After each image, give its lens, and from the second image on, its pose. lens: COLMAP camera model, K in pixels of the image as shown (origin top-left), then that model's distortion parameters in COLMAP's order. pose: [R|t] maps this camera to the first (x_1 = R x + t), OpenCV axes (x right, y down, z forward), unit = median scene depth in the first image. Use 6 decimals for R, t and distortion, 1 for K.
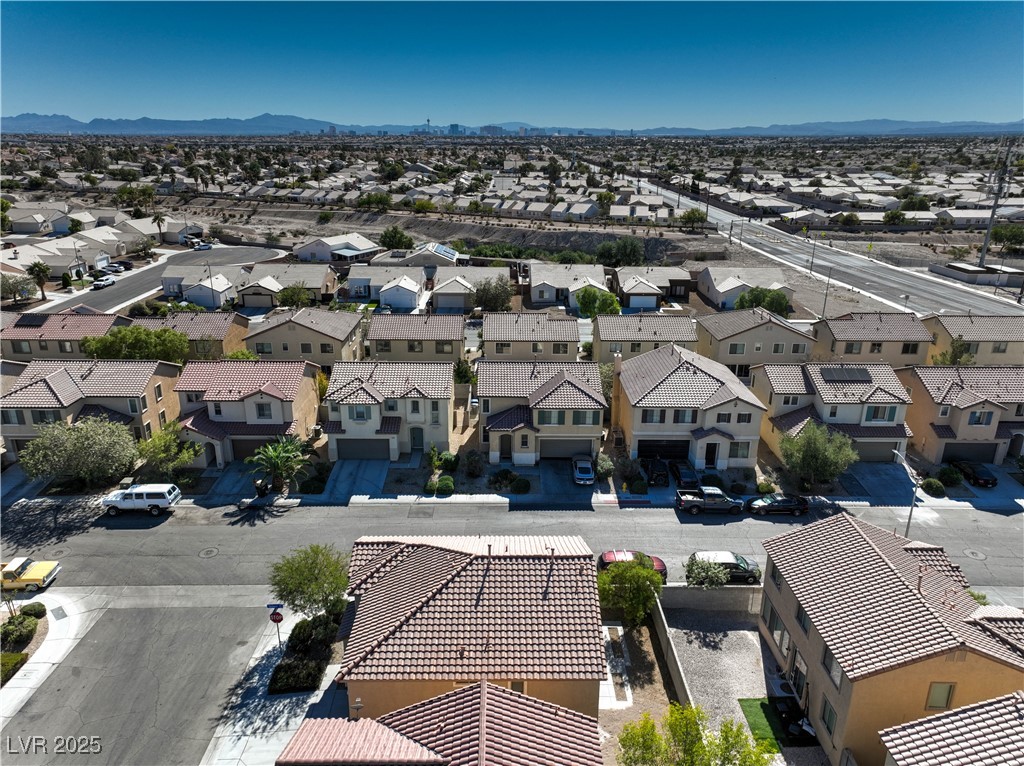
lens RADIAL K [[715.7, 0, 513.0], [0, 715.7, 380.9], [0, 0, 1]] dist [0.018541, 0.016554]
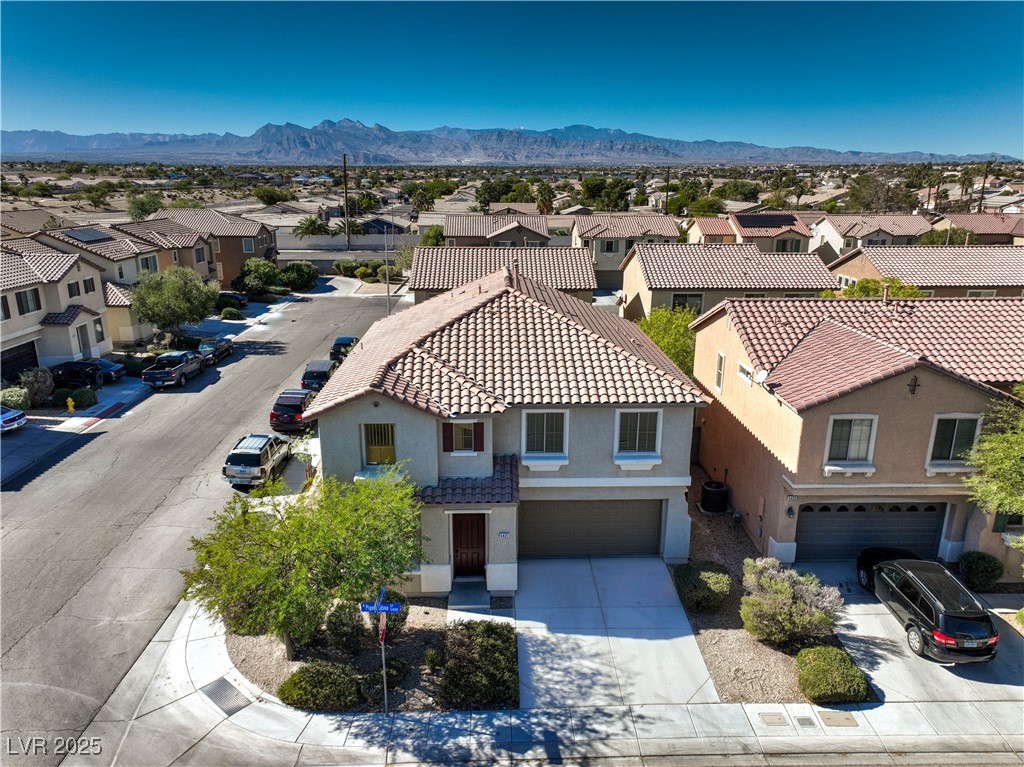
lens RADIAL K [[715.7, 0, 518.1], [0, 715.7, 386.6], [0, 0, 1]] dist [0.018541, 0.016554]
pose [[-0.026048, -0.291035, 0.956358, -0.435815], [0.317271, 0.904814, 0.283991, 0.074405], [-0.947977, 0.310822, 0.068768, 0.550088]]
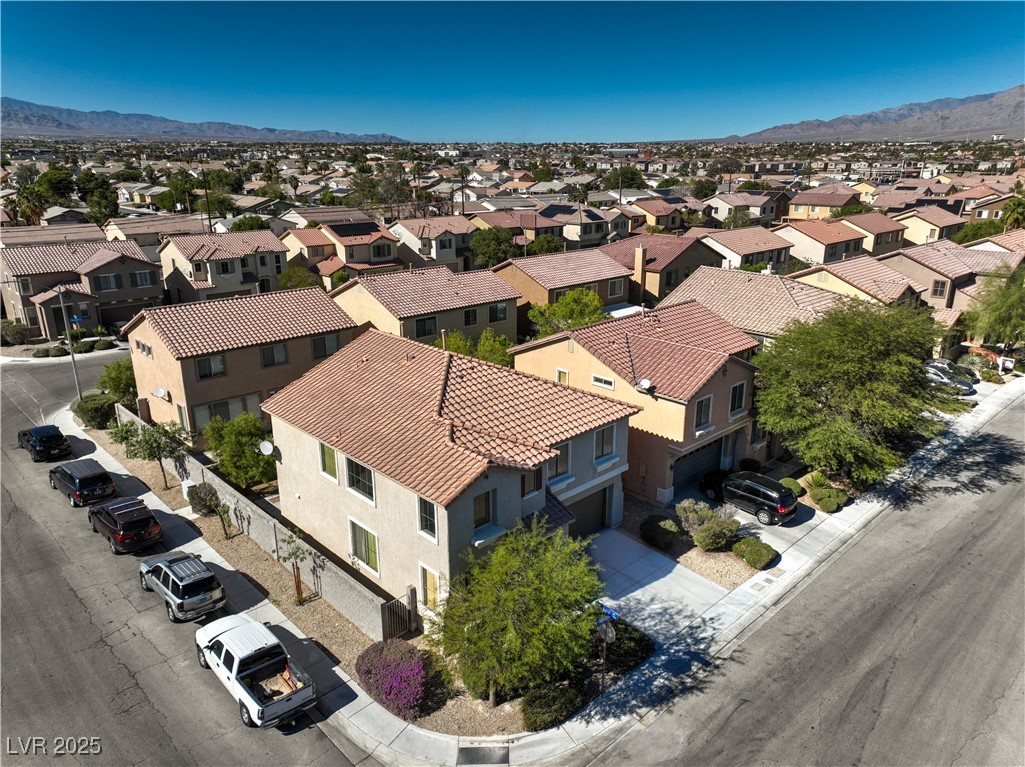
lens RADIAL K [[716.4, 0, 517.8], [0, 716.4, 386.5], [0, 0, 1]] dist [0.018541, 0.016554]
pose [[-0.685037, -0.232205, 0.690511, -0.395019], [0.230522, 0.830046, 0.507822, -0.074604], [-0.691075, 0.507055, -0.515084, 0.790530]]
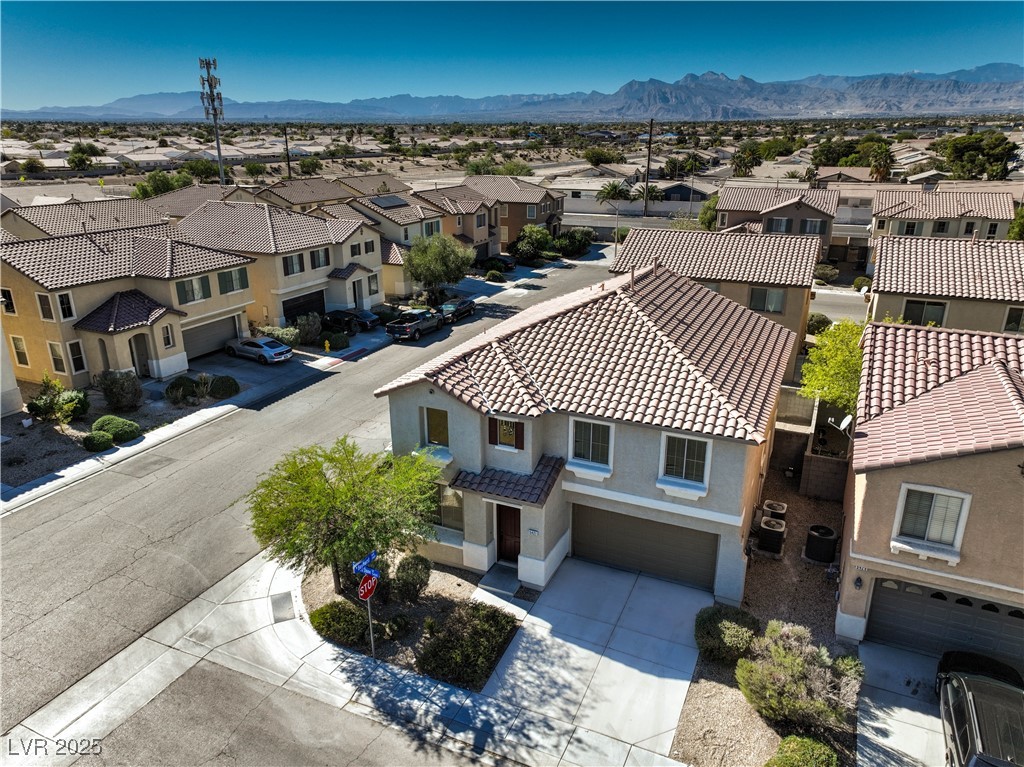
lens RADIAL K [[715.7, 0, 517.4], [0, 715.7, 387.3], [0, 0, 1]] dist [0.018541, 0.016554]
pose [[0.422574, -0.314067, 0.850172, -0.413789], [0.296468, 0.934335, 0.197800, 0.092580], [-0.856468, 0.168463, 0.487937, 0.427452]]
